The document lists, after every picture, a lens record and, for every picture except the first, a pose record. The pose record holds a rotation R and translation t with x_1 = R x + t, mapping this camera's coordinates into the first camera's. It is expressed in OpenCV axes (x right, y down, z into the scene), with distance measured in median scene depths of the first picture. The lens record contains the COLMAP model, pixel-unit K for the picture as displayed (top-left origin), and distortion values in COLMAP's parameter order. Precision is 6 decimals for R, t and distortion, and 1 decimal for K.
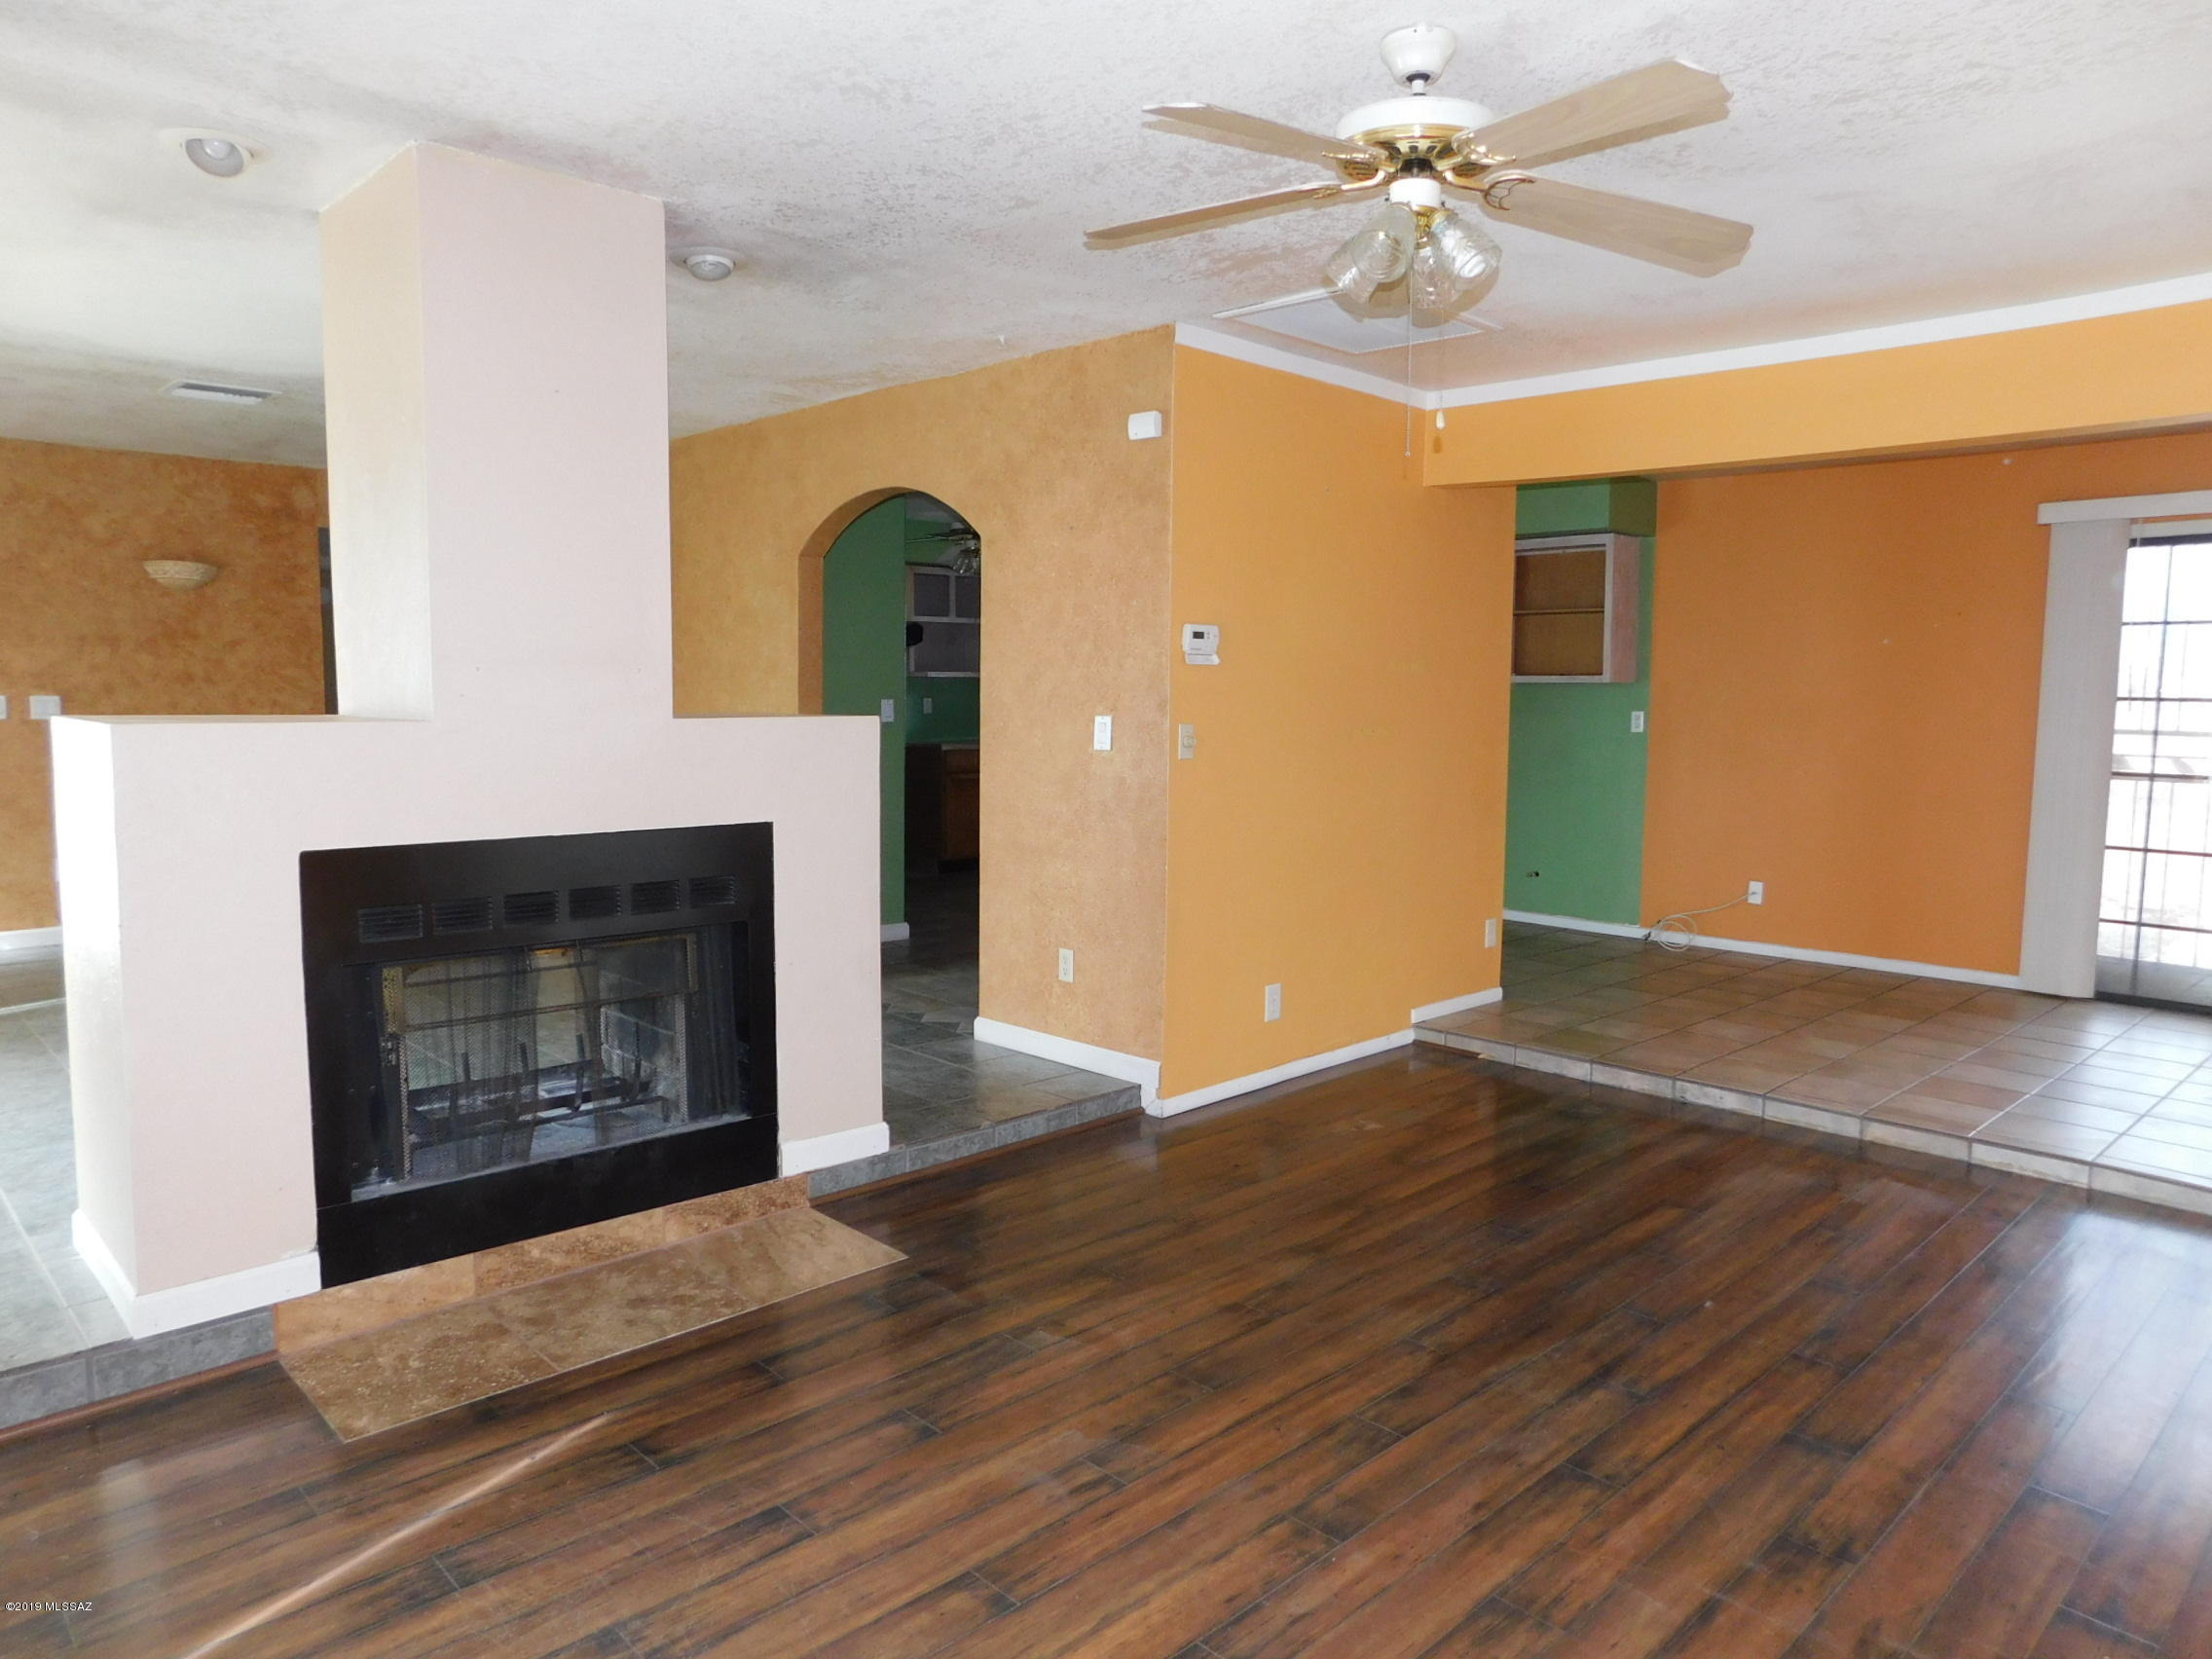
lens RADIAL K [[1463.3, 0, 1095.9], [0, 1463.3, 831.2], [0, 0, 1]] dist [-0.063661, 0.042264]
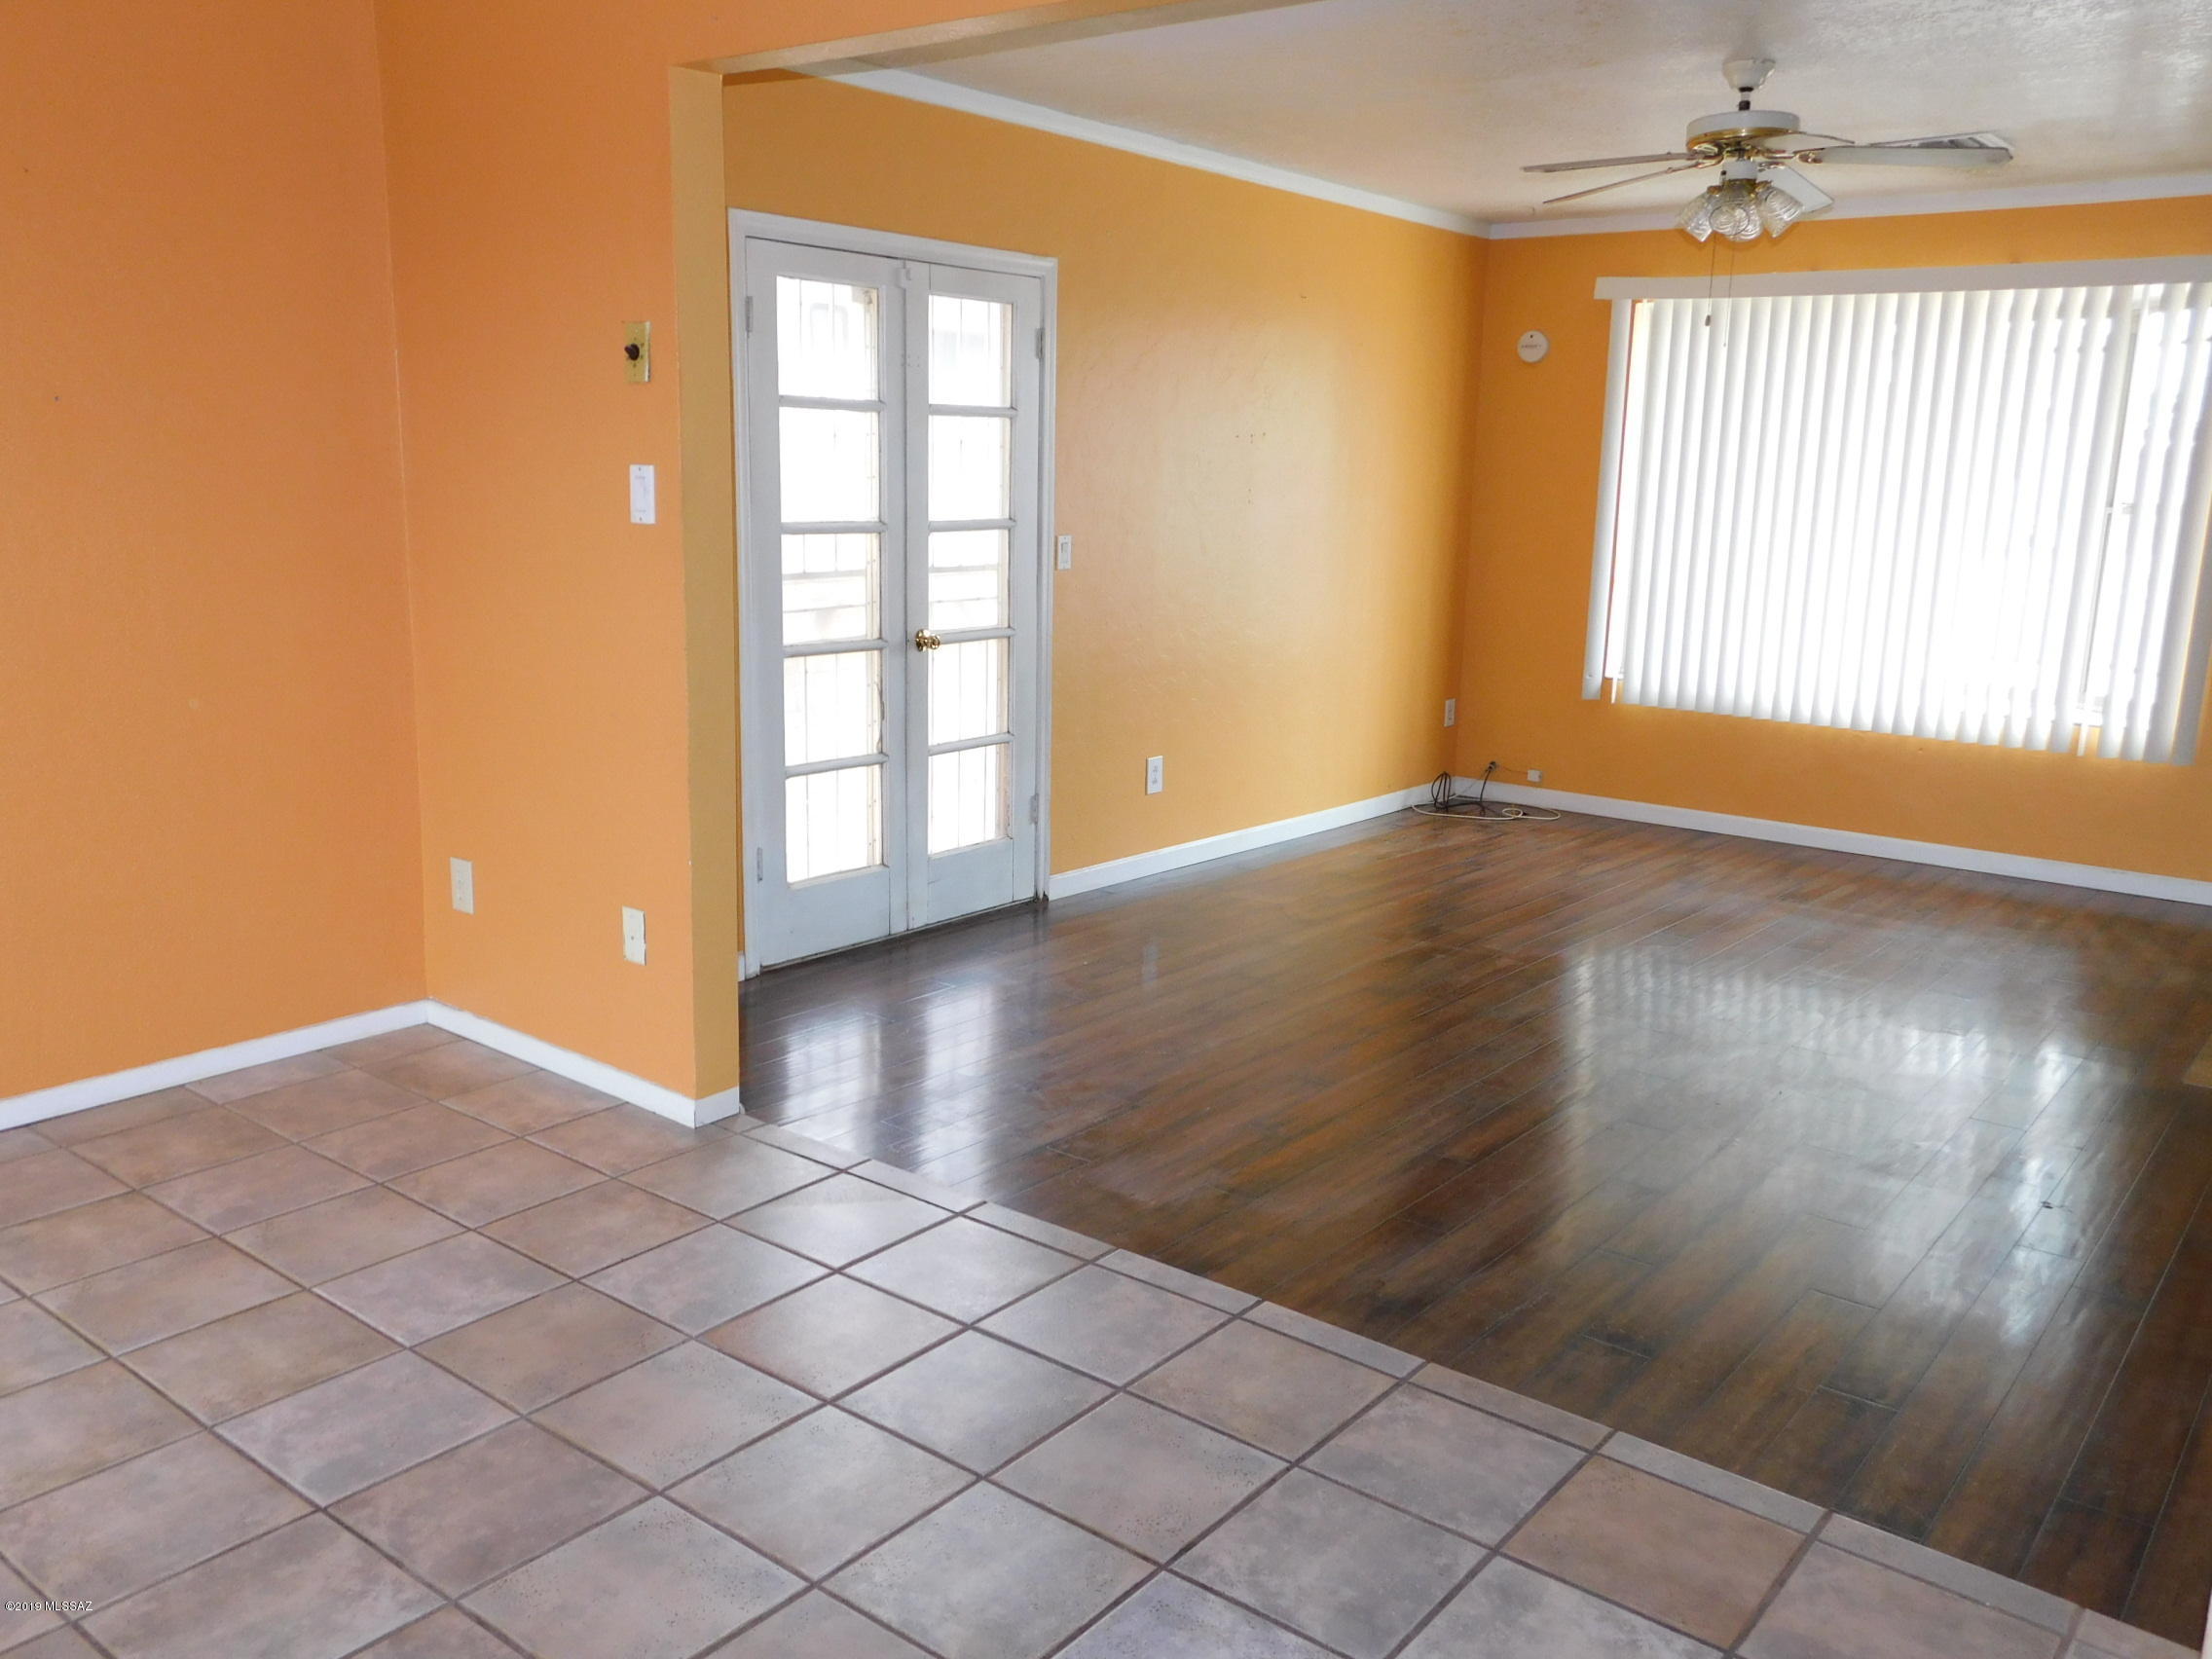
lens RADIAL K [[1789.9, 0, 1096.9], [0, 1789.9, 838.7], [0, 0, 1]] dist [-0.018837, 0.034655]
pose [[-0.990547, -0.007159, -0.136987, 0.471283], [-0.048797, 0.951704, 0.303114, -0.126879], [0.128201, 0.306933, -0.943057, 1.194144]]
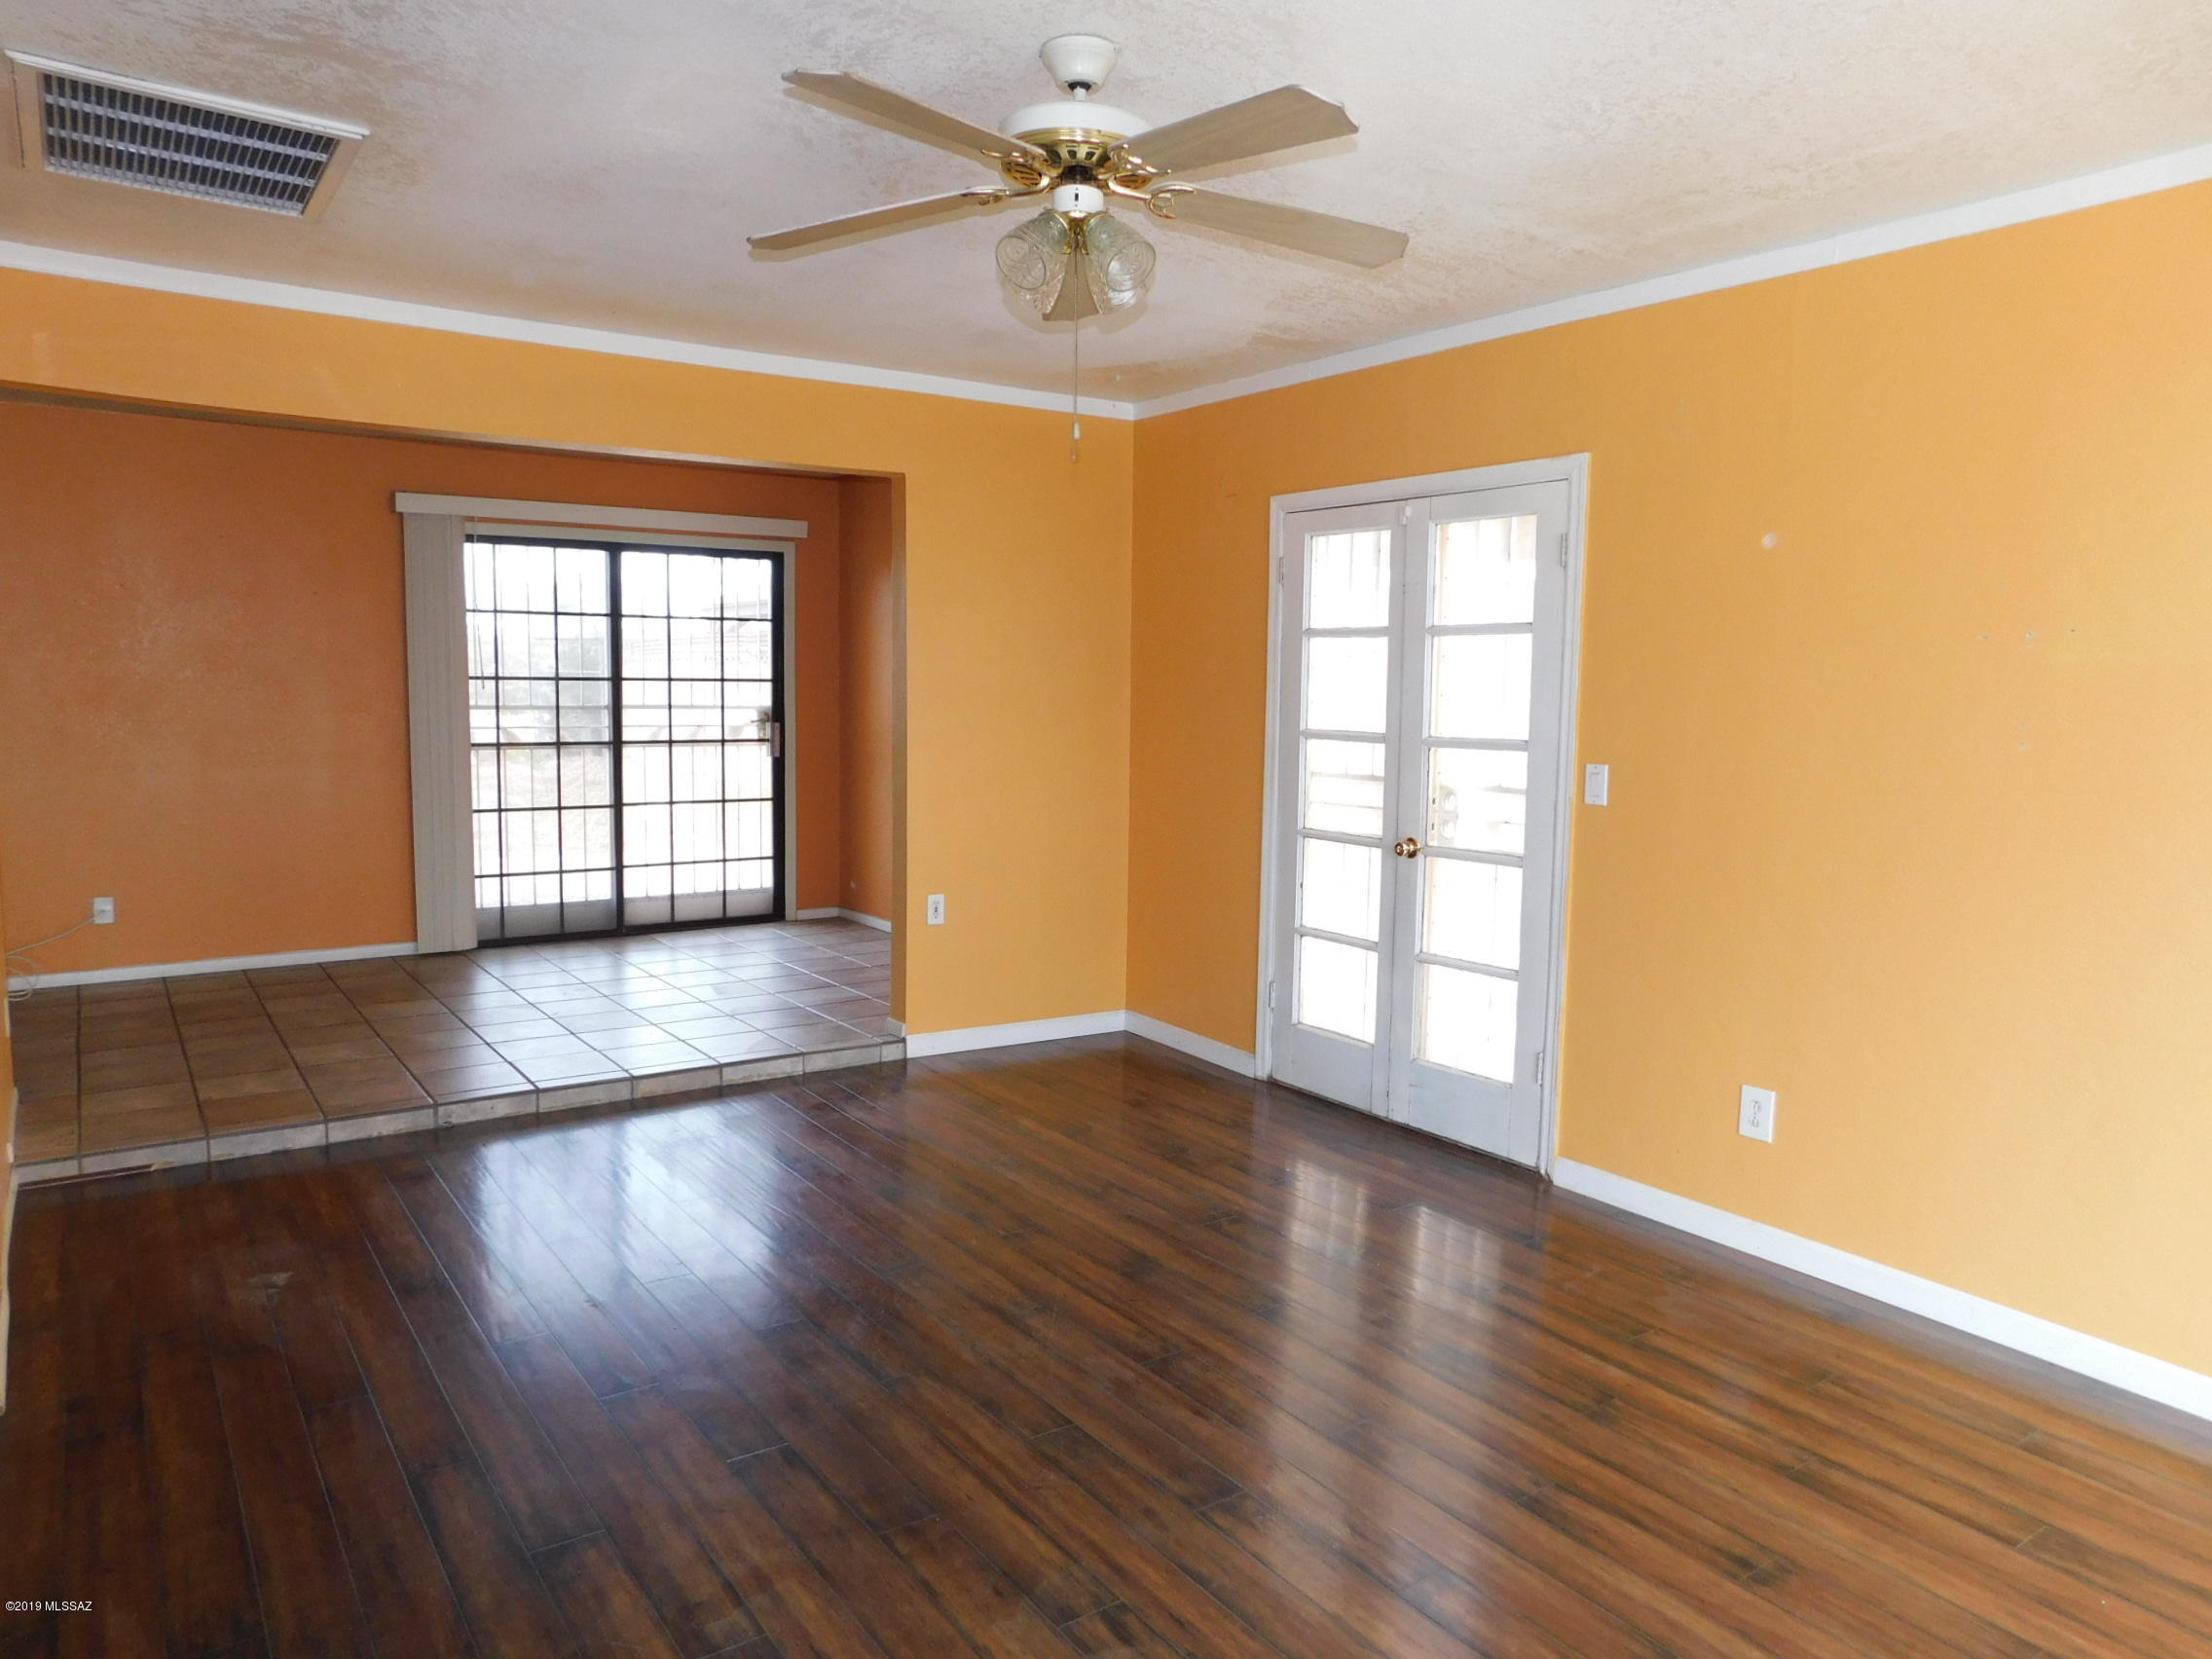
lens RADIAL K [[1463.3, 0, 1102.5], [0, 1463.3, 827.4], [0, 0, 1]] dist [-0.063661, 0.042264]
pose [[0.144344, -0.106185, 0.983814, -0.334246], [0.083822, 0.991964, 0.094766, -0.042841], [-0.985971, 0.068787, 0.152085, 0.355288]]
